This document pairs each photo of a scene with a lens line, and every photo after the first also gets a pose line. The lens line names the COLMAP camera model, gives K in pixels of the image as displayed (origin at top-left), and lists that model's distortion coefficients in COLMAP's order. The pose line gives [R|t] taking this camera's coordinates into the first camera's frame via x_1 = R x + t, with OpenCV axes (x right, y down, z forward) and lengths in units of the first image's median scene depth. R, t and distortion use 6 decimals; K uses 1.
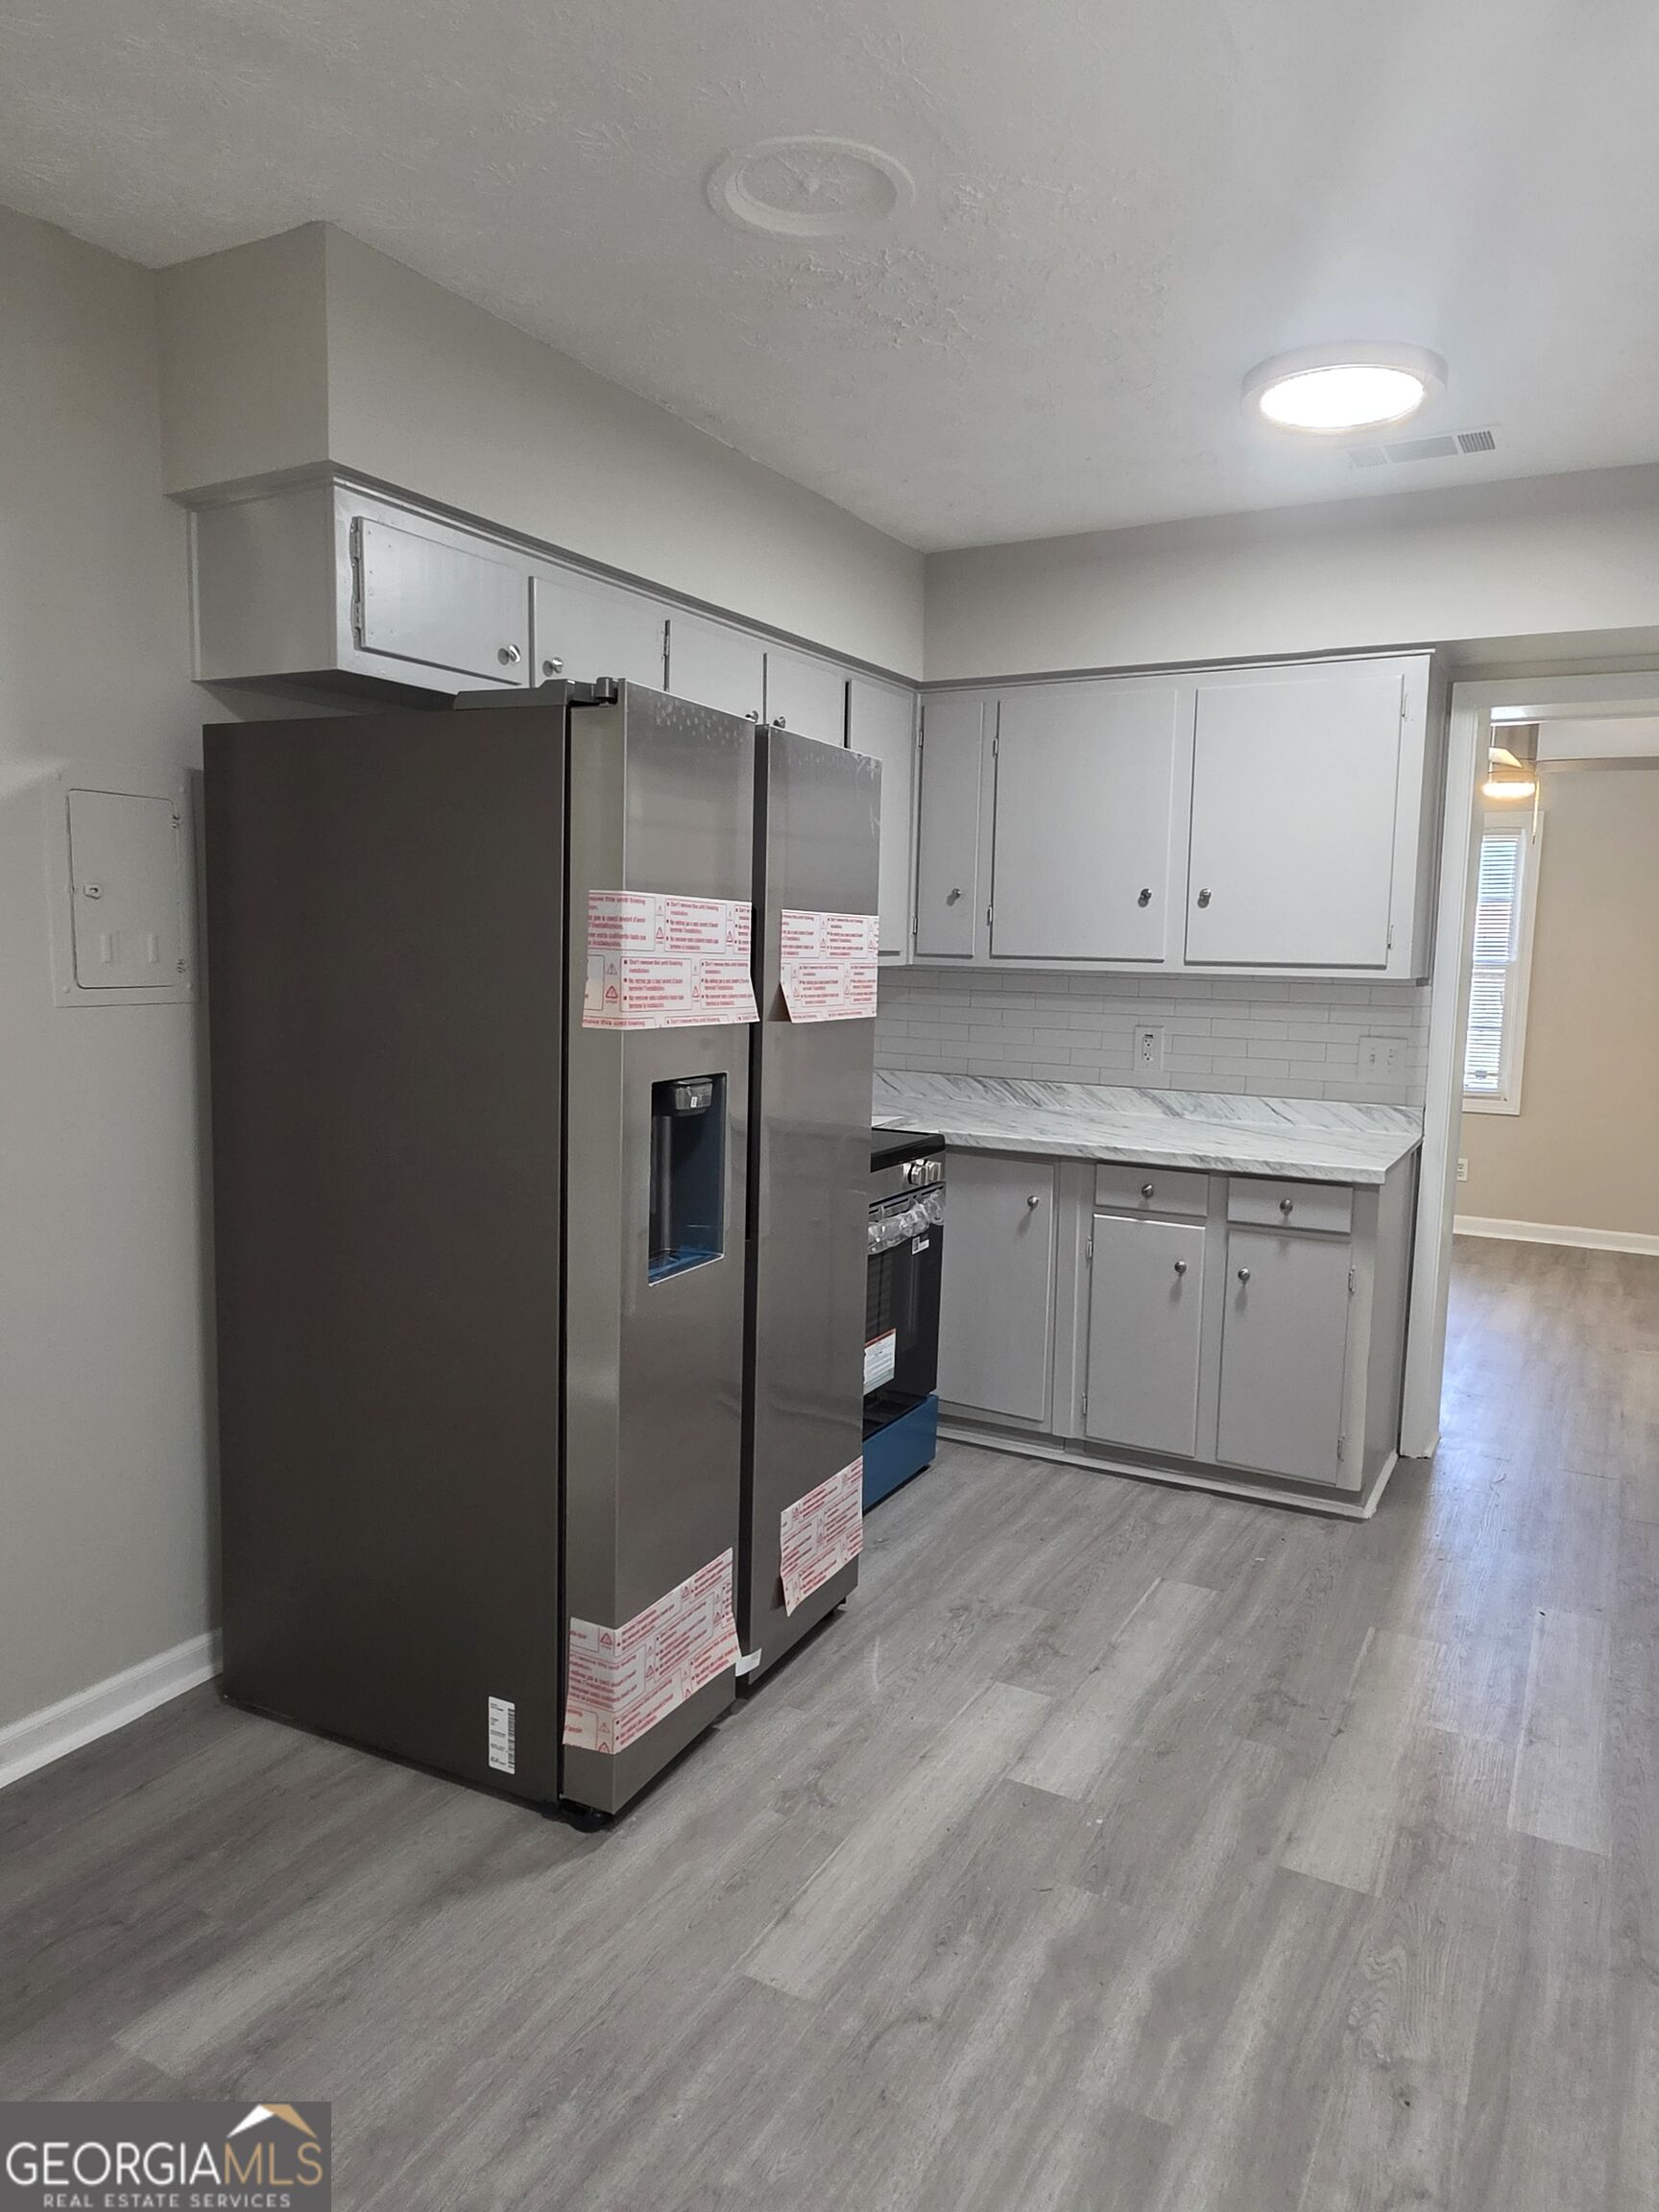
lens RADIAL K [[1429.4, 0, 844.8], [0, 1429.4, 1103.1], [0, 0, 1]] dist [-0.000649, -0.000476]
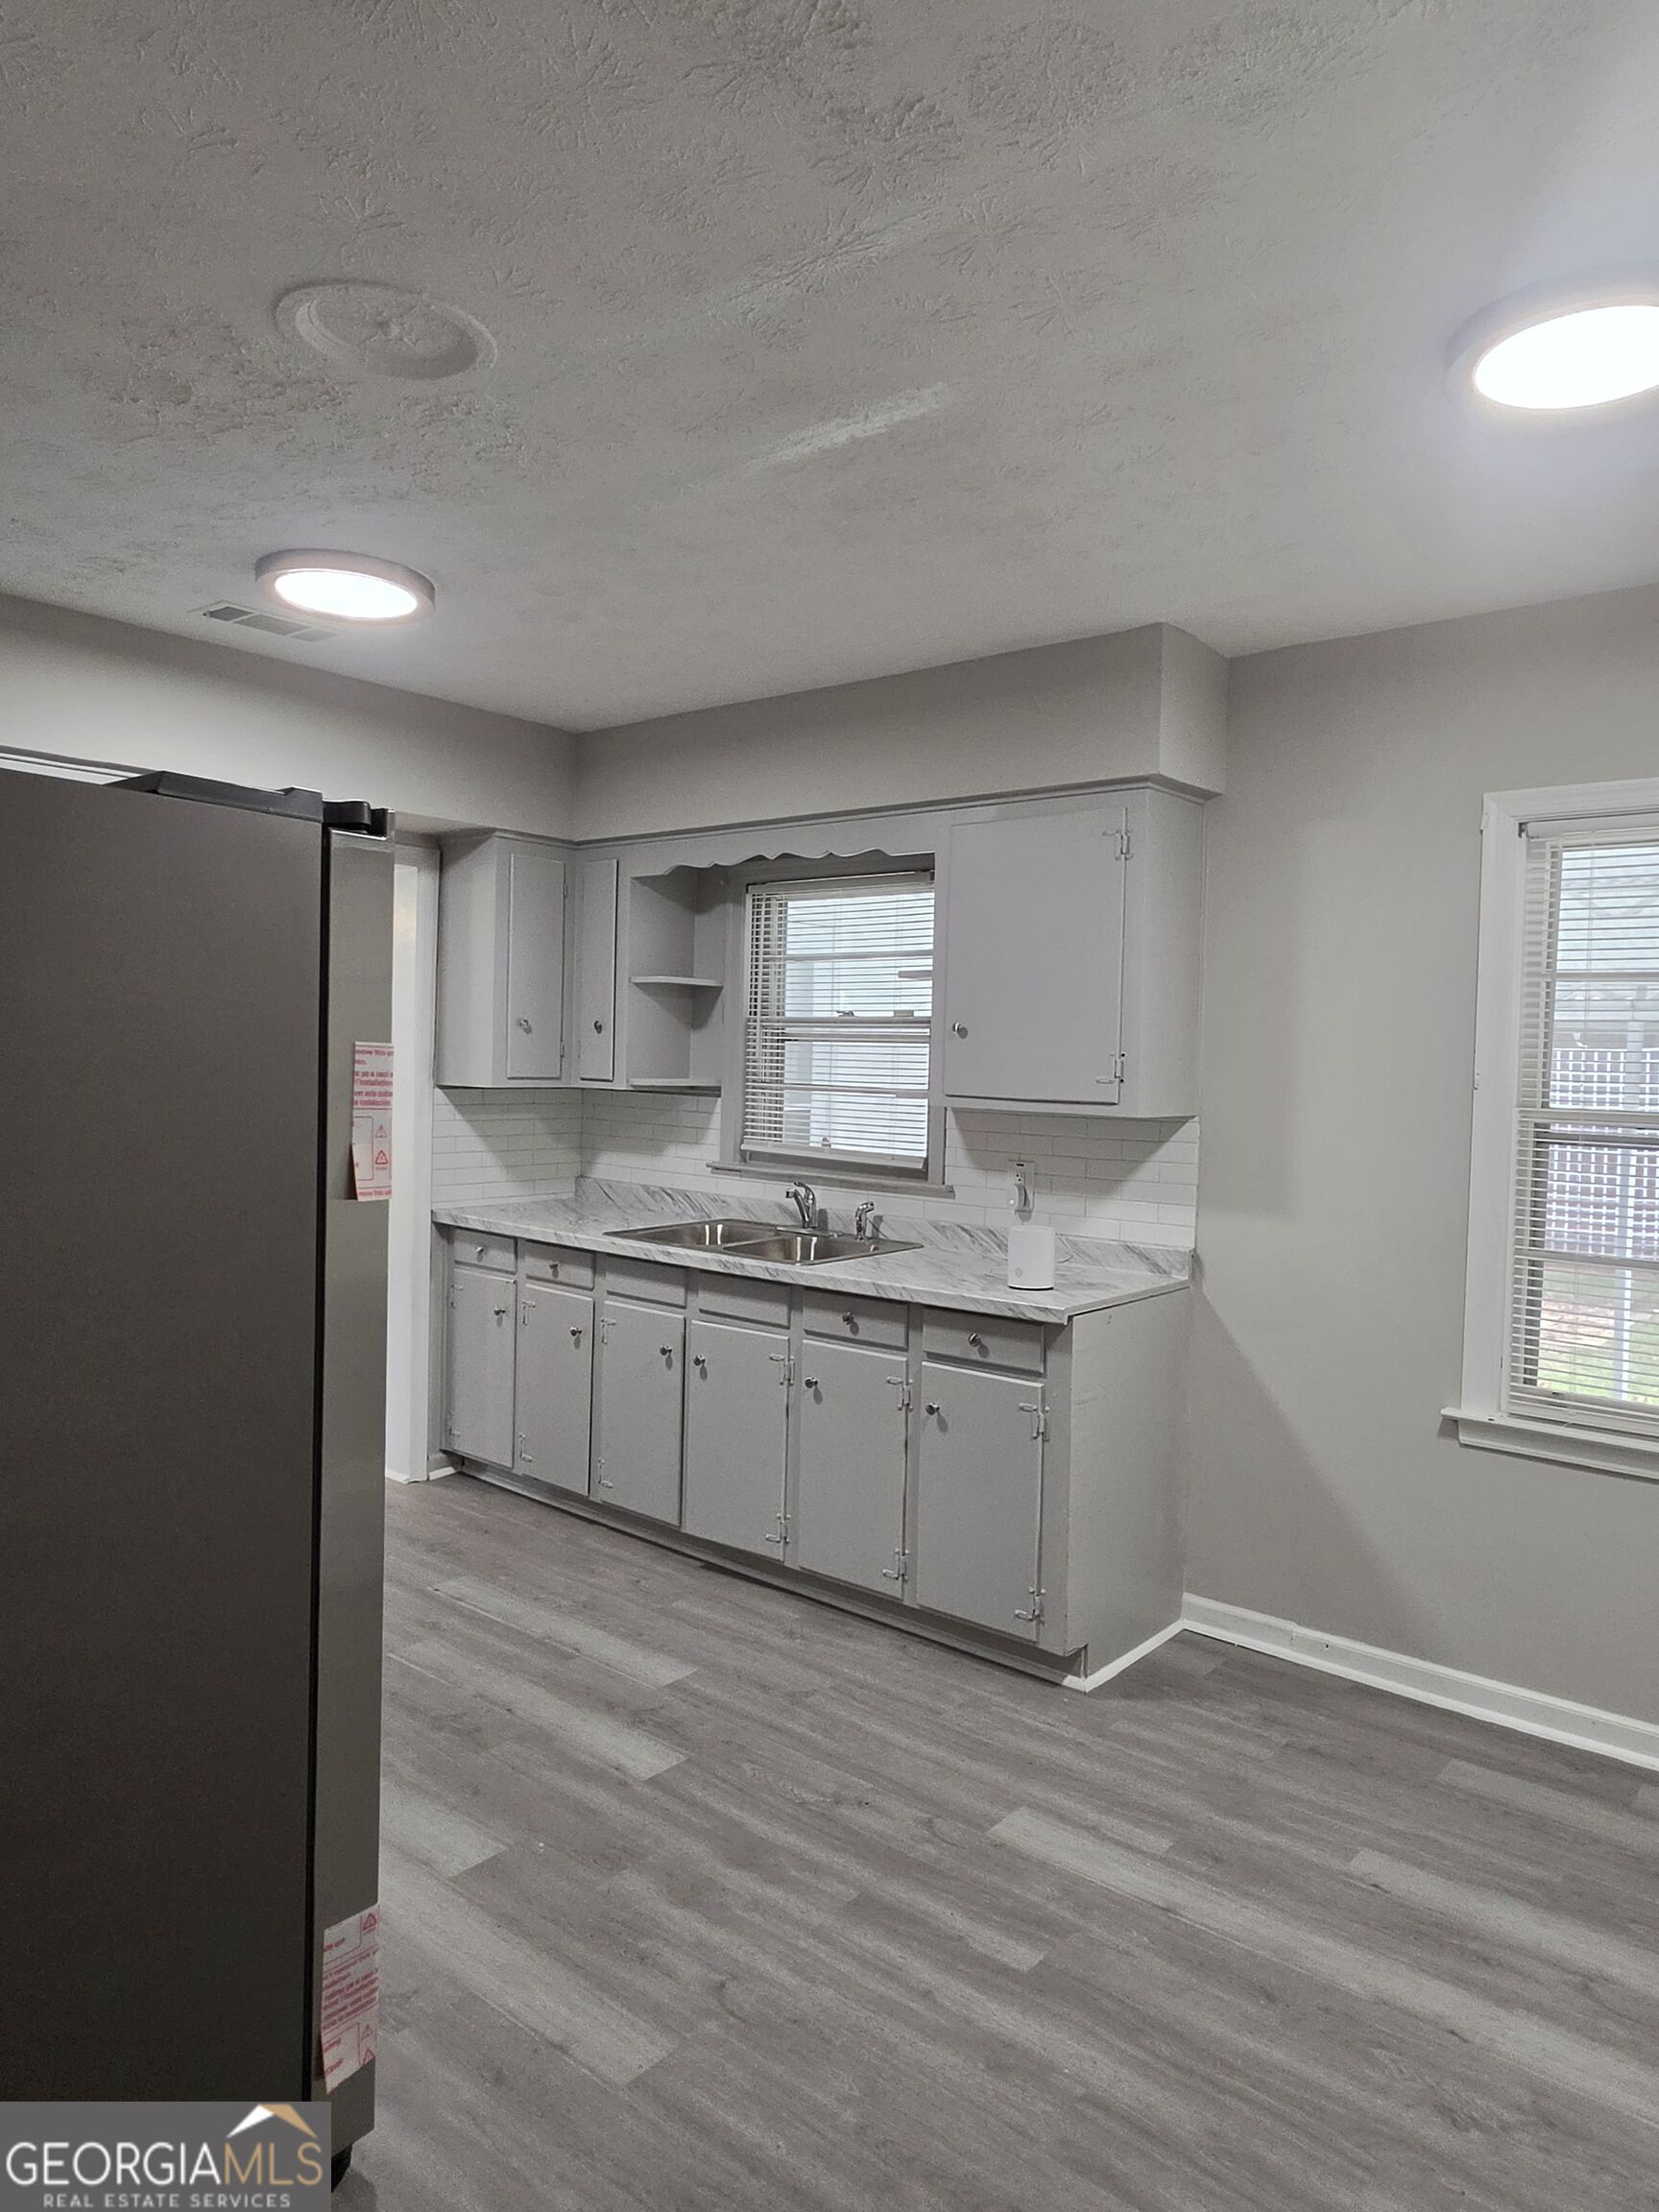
lens RADIAL K [[1429.4, 0, 855.1], [0, 1429.4, 1091.8], [0, 0, 1]] dist [-0.000649, -0.000476]
pose [[0.185931, -0.042367, 0.981649, -0.800274], [0.089720, 0.995628, 0.025976, -0.094566], [-0.978458, 0.083244, 0.188919, 0.450820]]
